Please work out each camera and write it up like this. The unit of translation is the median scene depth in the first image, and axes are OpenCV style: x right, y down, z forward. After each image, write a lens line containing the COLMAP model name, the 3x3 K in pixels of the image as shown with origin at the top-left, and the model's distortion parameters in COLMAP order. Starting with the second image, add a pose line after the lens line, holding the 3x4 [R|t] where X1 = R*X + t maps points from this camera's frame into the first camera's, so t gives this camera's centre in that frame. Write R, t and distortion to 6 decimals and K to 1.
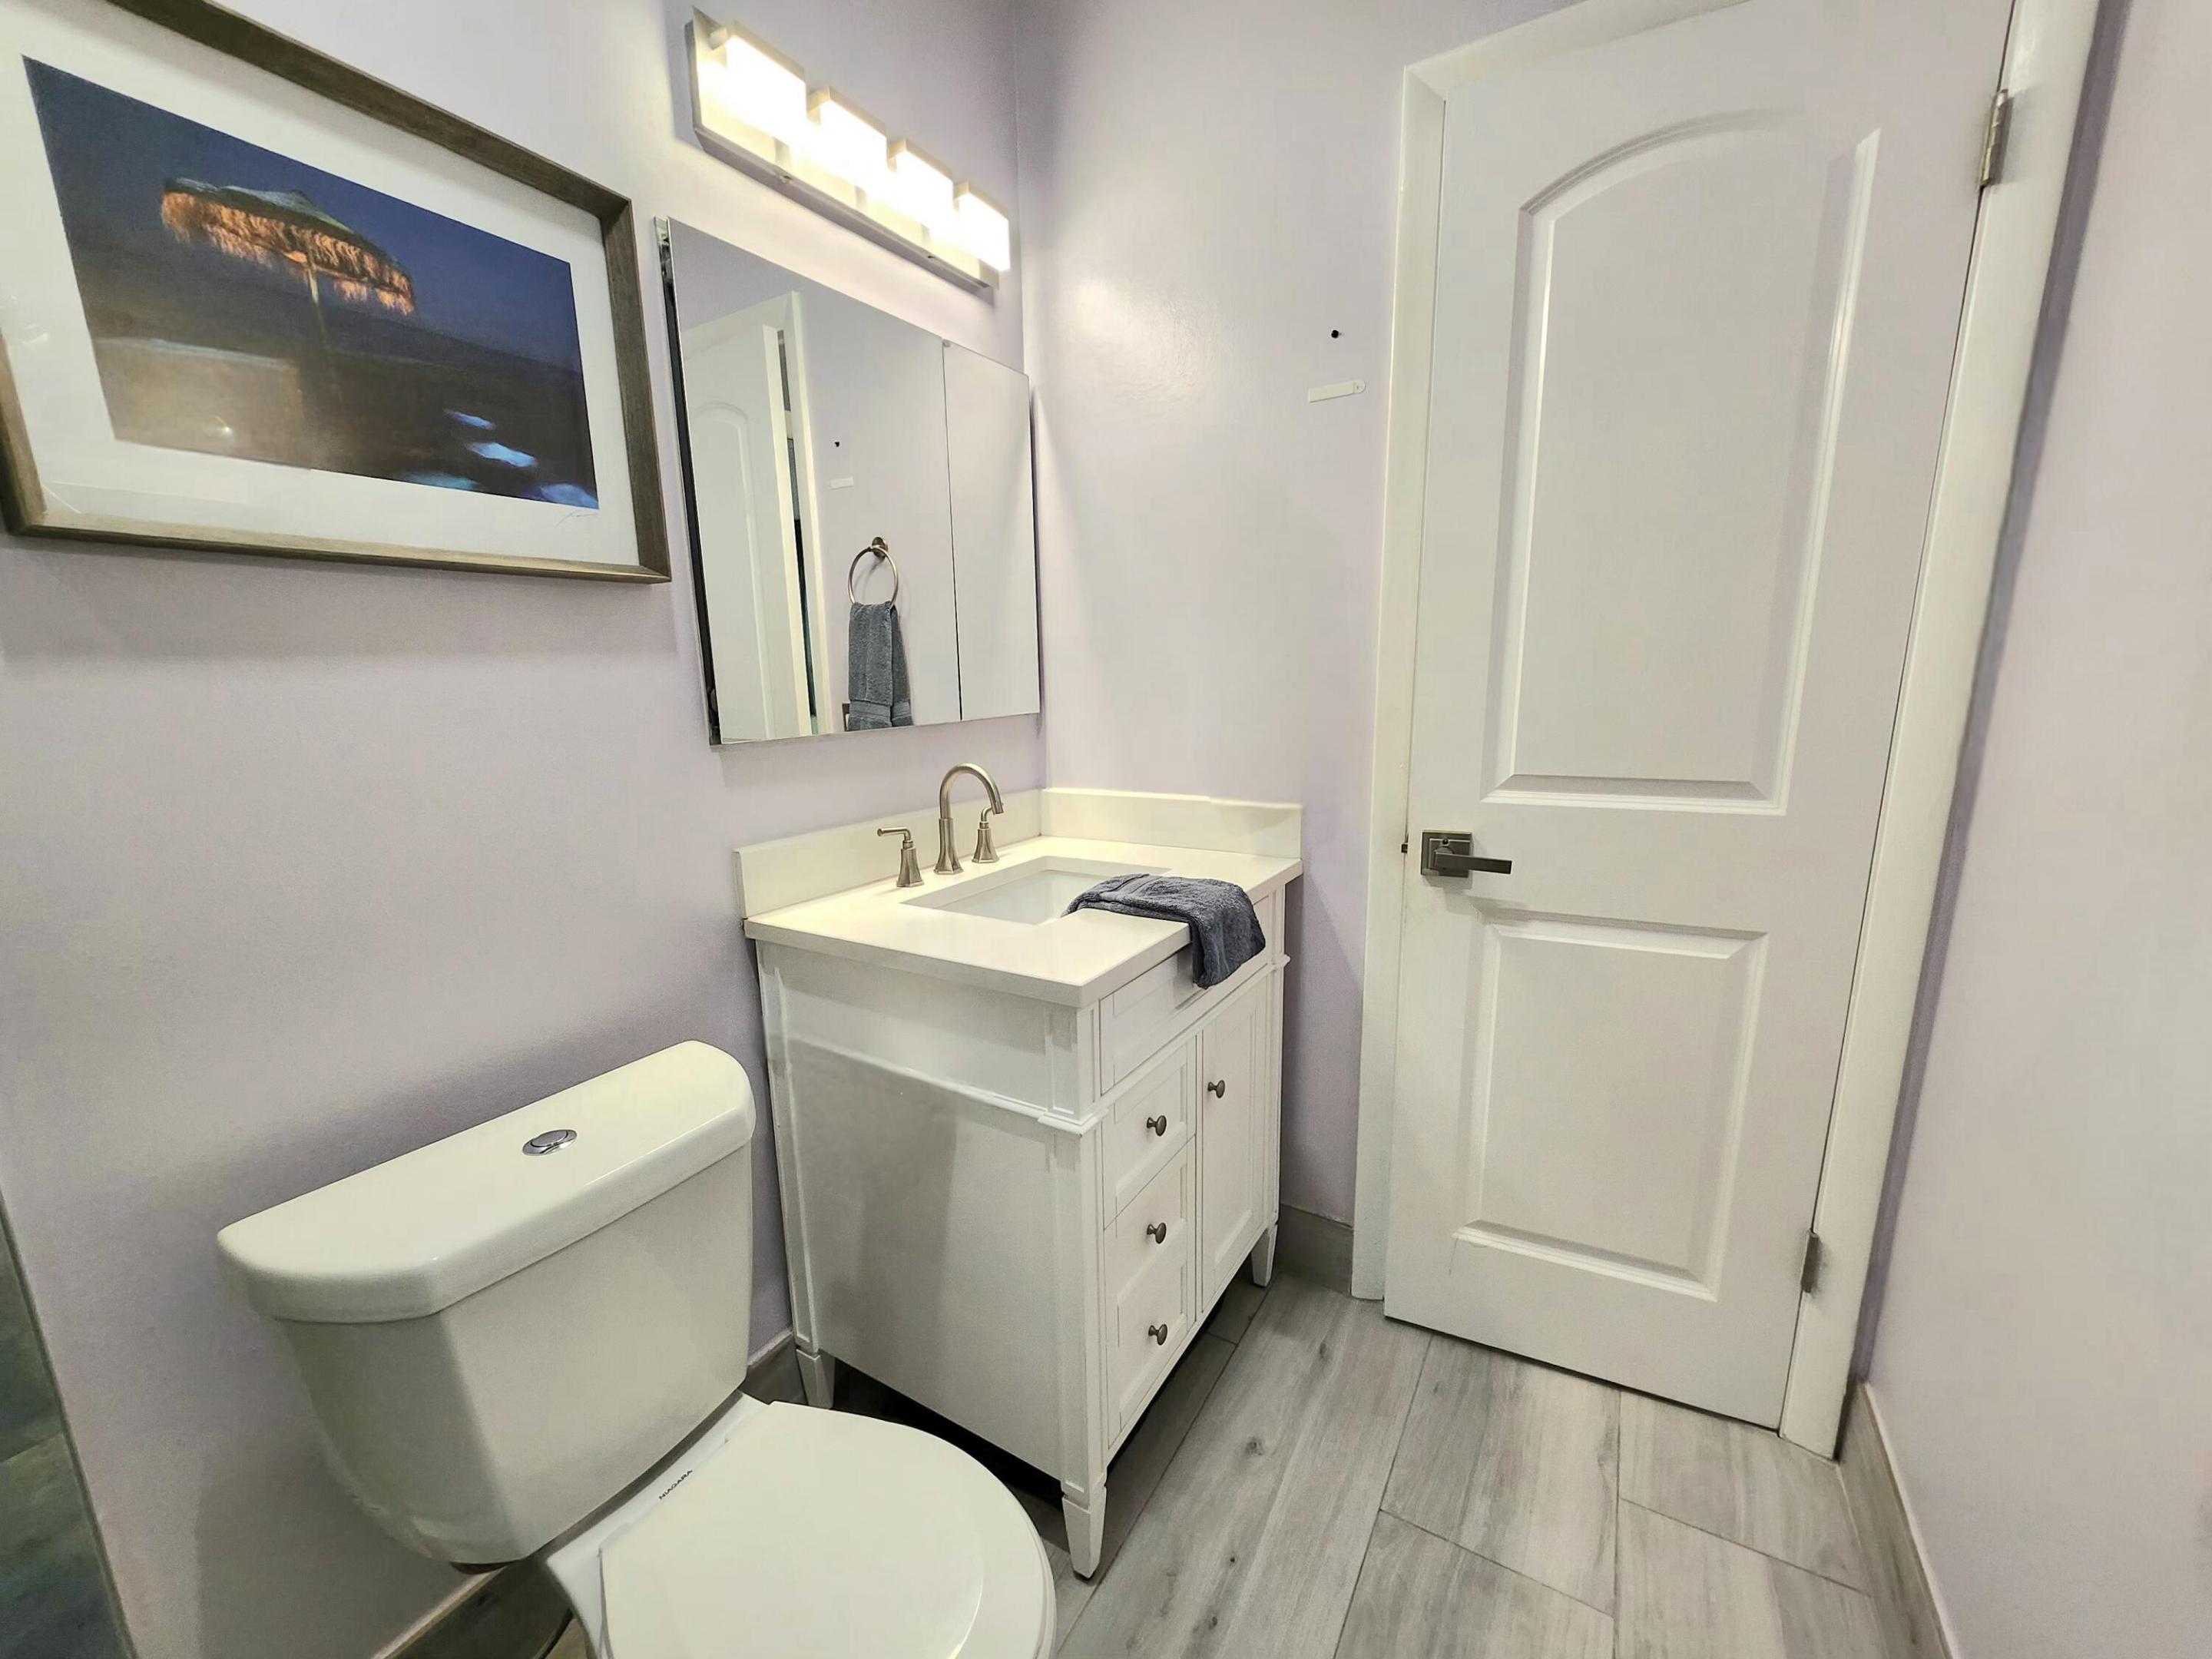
lens RADIAL K [[885.5, 0, 1106.0], [0, 885.5, 829.5], [0, 0, 1]] dist [-0.009952, 0.000108]
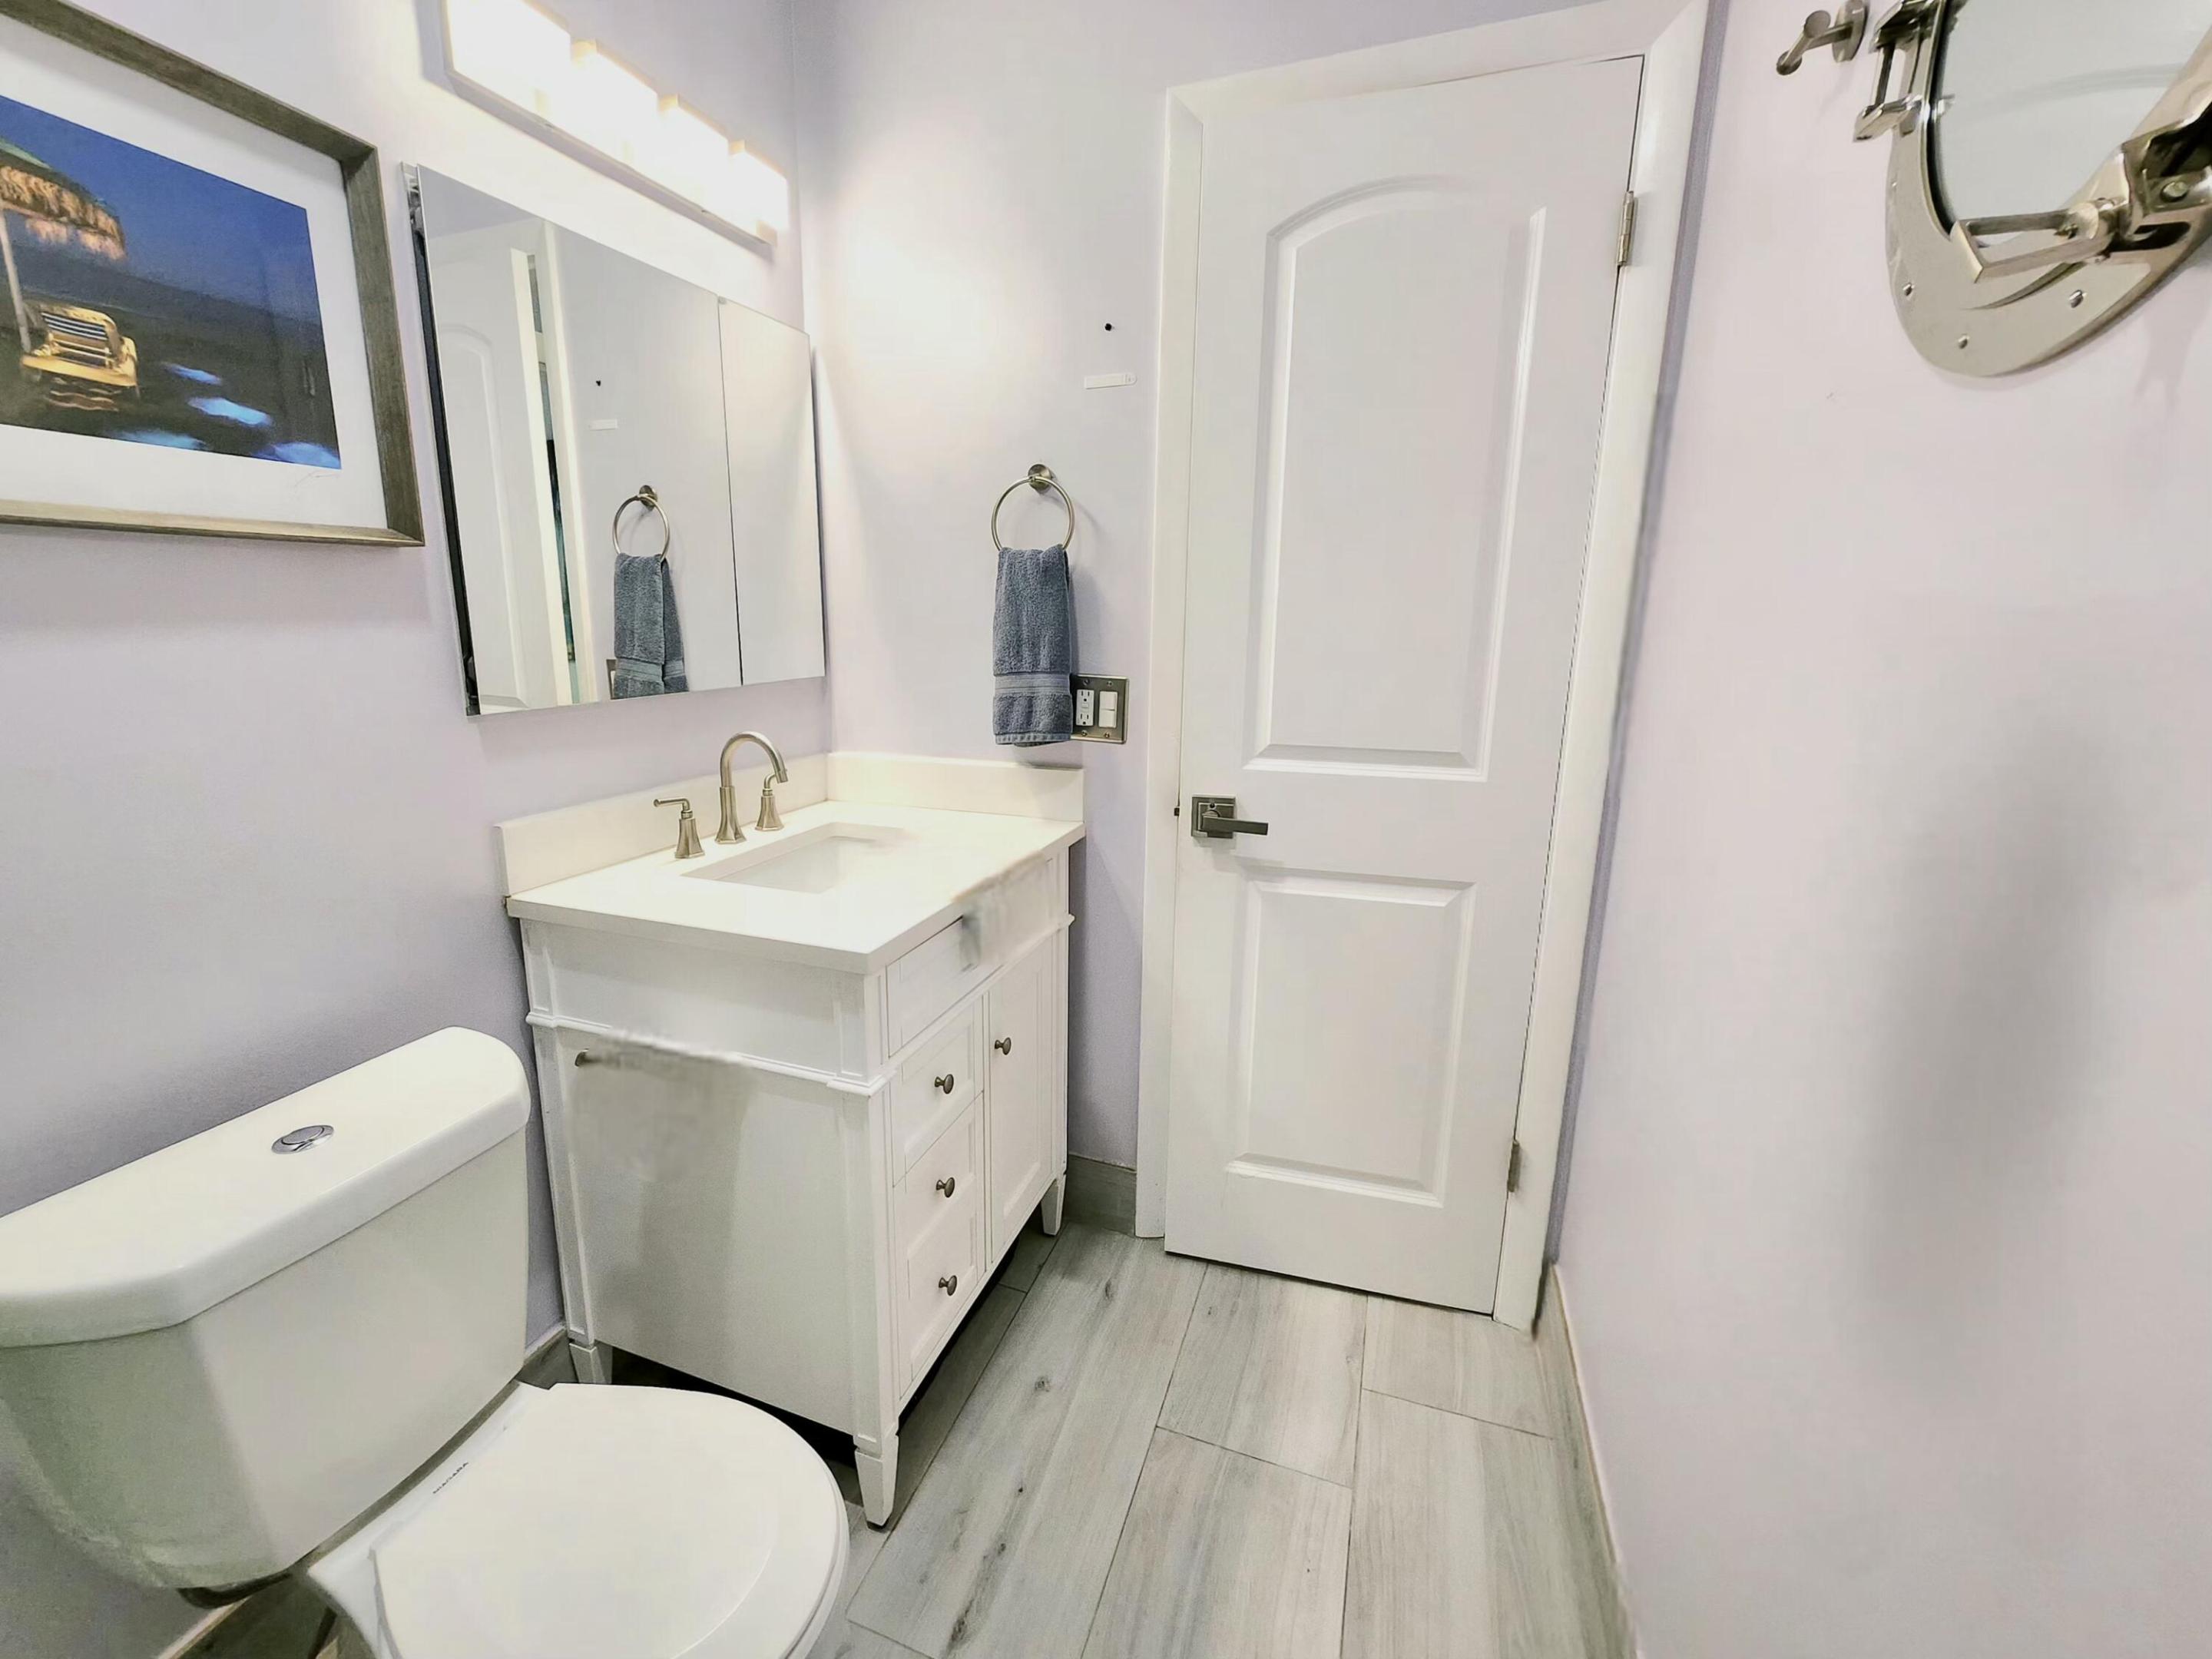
lens RADIAL K [[929.0, 0, 1065.9], [0, 929.0, 785.7], [0, 0, 1]] dist [-0.009912, 0.003515]
pose [[0.984216, -0.009656, 0.176710, 0.008841], [0.009052, 0.999950, 0.004226, -0.019245], [-0.176742, -0.002560, 0.984254, -0.098544]]
